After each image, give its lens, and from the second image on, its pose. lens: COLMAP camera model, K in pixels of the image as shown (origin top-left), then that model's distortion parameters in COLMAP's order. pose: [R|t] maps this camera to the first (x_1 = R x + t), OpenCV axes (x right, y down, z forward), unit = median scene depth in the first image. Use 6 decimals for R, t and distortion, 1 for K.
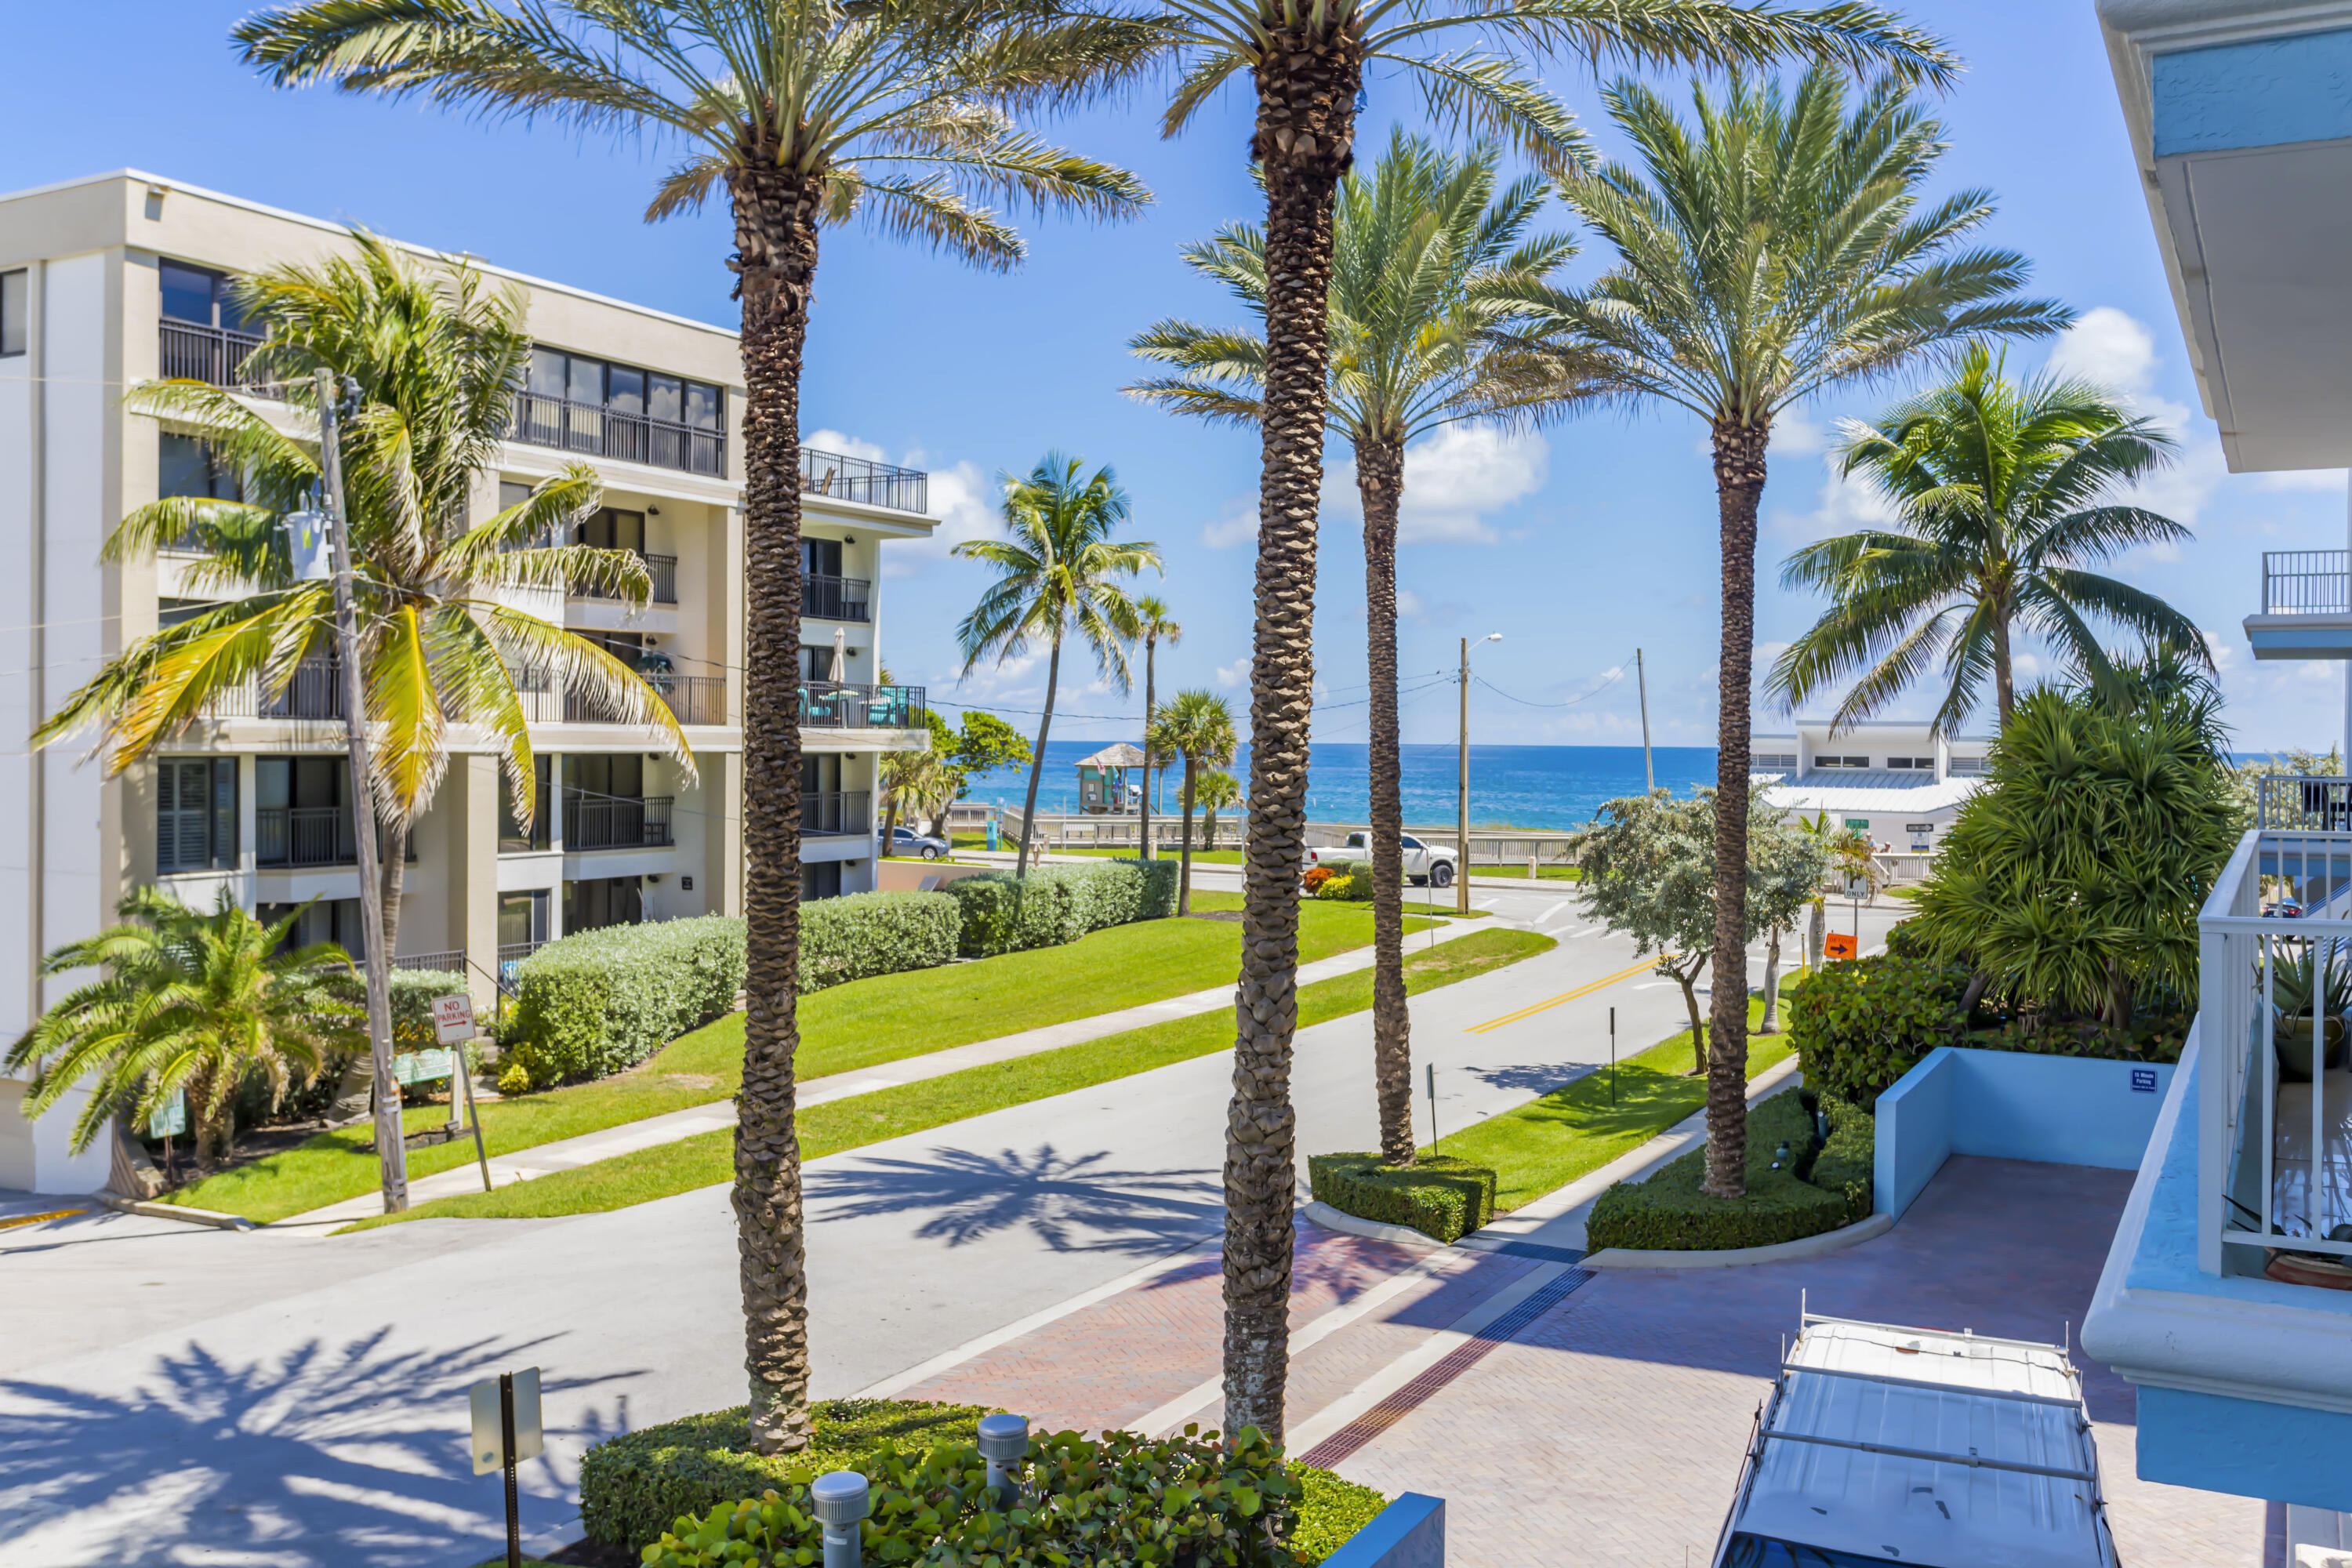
lens RADIAL K [[2124.7, 0, 1176.0], [0, 2124.7, 784.0], [0, 0, 1]] dist [0.012062, 0.003166]
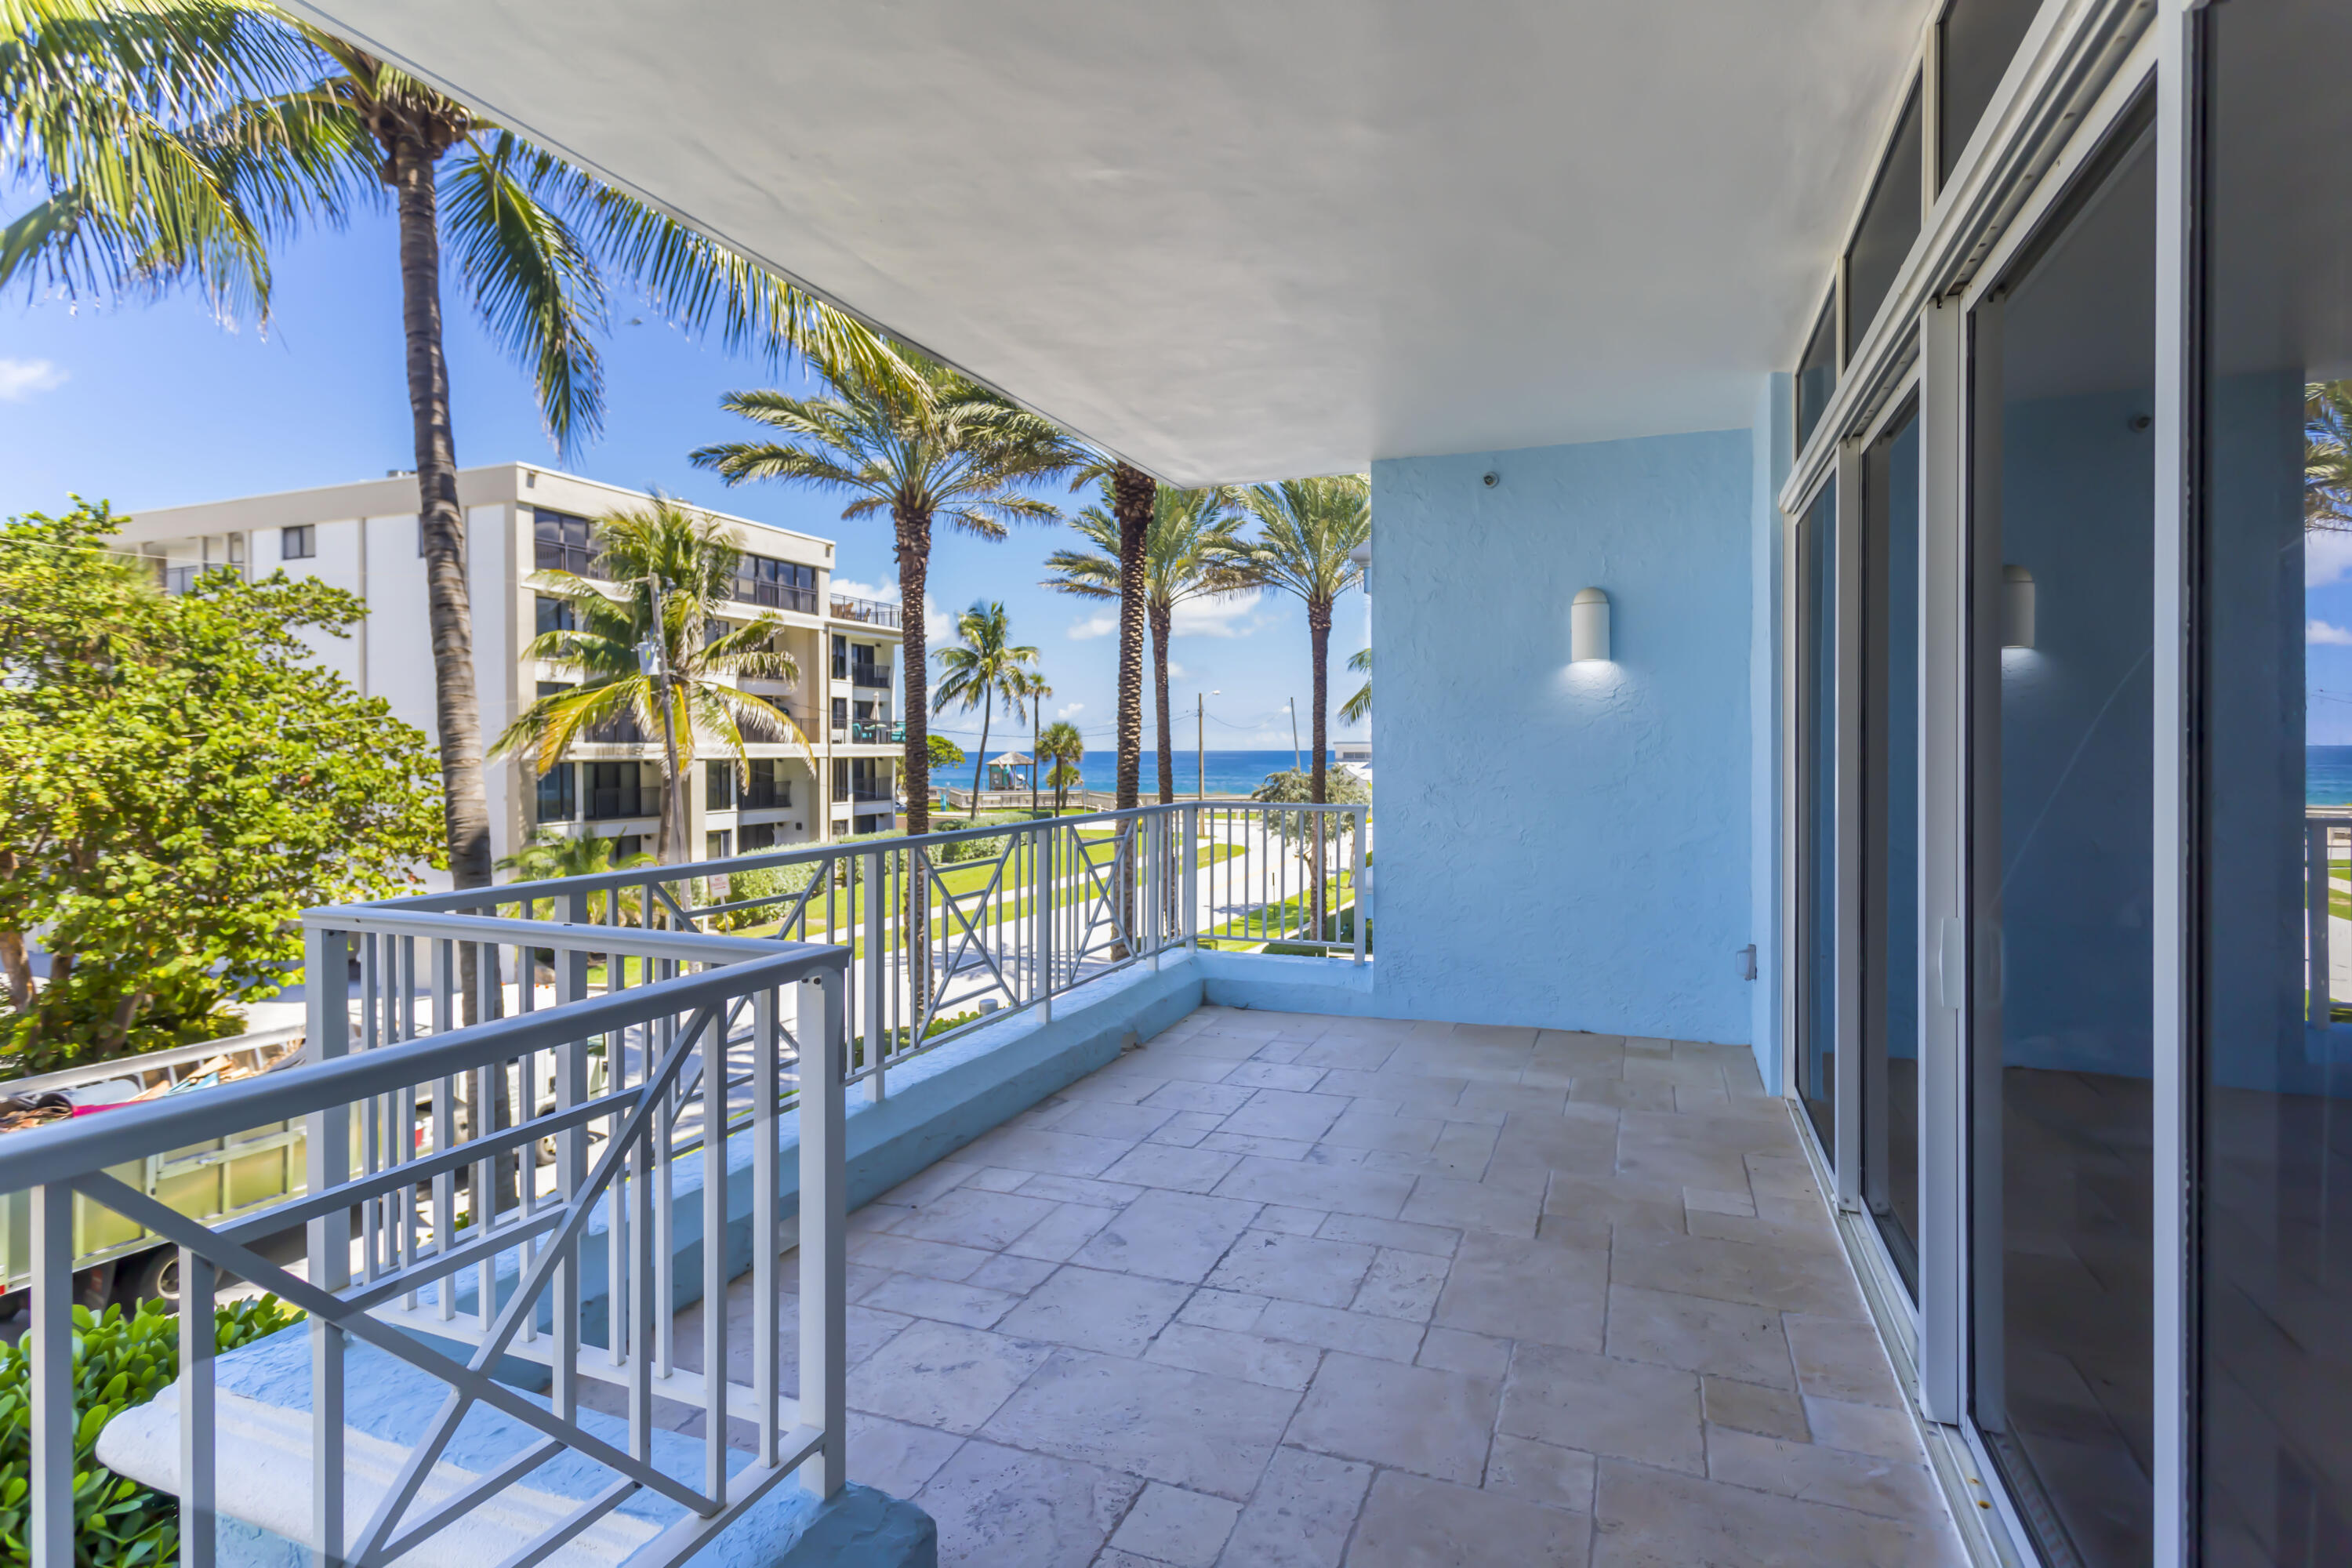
lens RADIAL K [[1199.0, 0, 1176.0], [0, 1199.0, 784.0], [0, 0, 1]] dist [-0.002597, -0.000175]
pose [[0.993498, -0.016813, 0.112603, -0.020737], [0.015859, 0.999830, 0.009363, 0.005845], [-0.112741, -0.007516, 0.993596, -0.159396]]
